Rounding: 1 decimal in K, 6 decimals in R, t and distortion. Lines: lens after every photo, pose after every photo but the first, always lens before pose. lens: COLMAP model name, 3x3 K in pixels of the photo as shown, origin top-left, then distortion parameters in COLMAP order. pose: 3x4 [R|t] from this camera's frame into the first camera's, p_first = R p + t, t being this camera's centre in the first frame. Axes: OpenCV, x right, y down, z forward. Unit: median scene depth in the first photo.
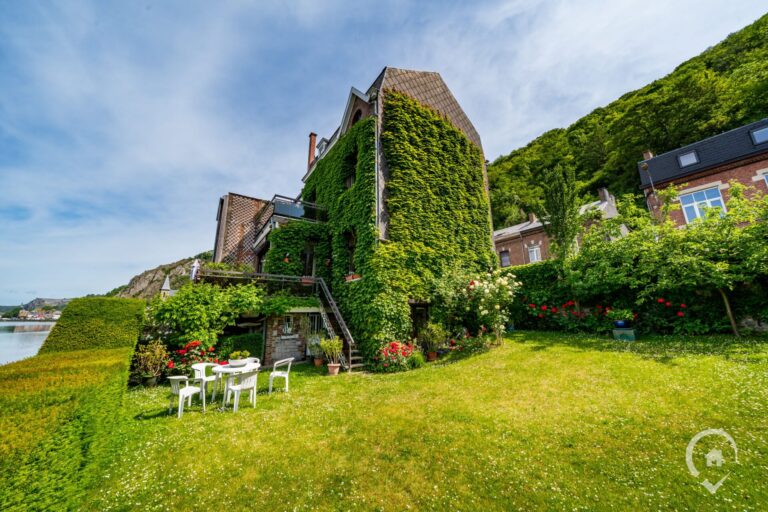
lens RADIAL K [[256.8, 0, 381.6], [0, 256.8, 255.8], [0, 0, 1]] dist [0.006561, -0.004765]
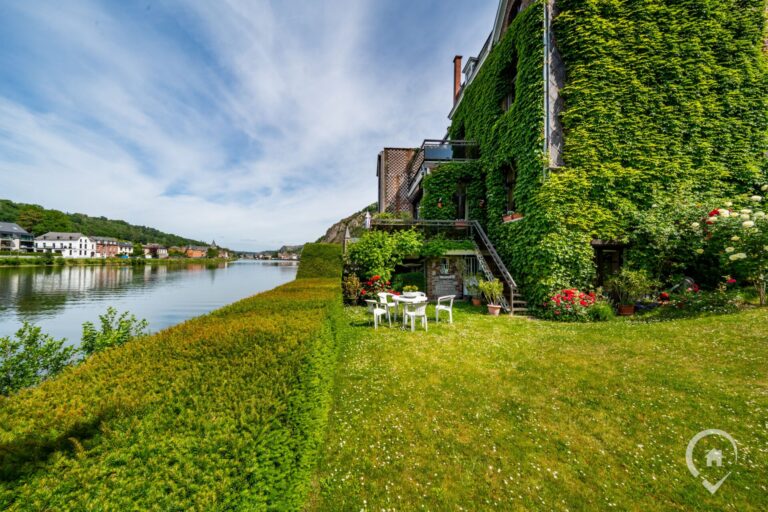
lens RADIAL K [[256.8, 0, 381.6], [0, 256.8, 255.8], [0, 0, 1]] dist [0.006561, -0.004765]
pose [[0.846671, 0.008620, -0.532047, -0.022136], [0.105550, 0.977280, 0.183800, 0.002368], [0.521543, -0.211775, 0.826525, -0.013605]]
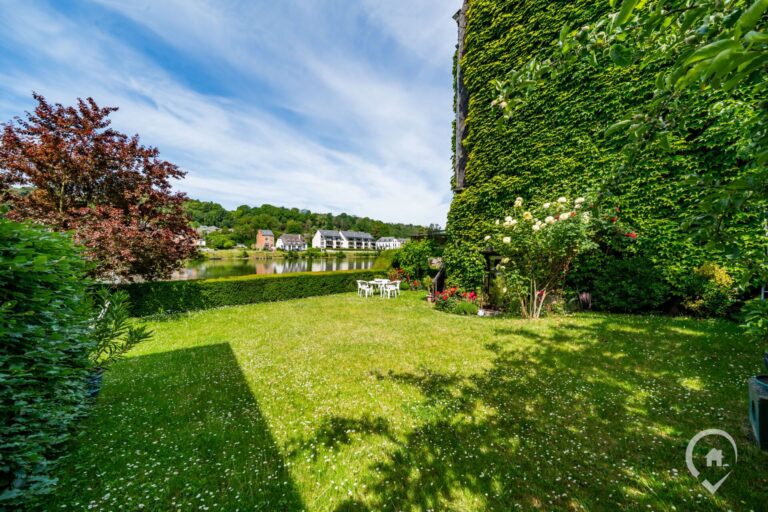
lens RADIAL K [[256.8, 0, 381.6], [0, 256.8, 255.8], [0, 0, 1]] dist [0.006561, -0.004765]
pose [[0.060641, 0.028975, -0.997739, 0.996019], [0.213038, 0.976171, 0.041297, 0.084722], [0.975160, -0.215061, 0.053023, 0.602330]]
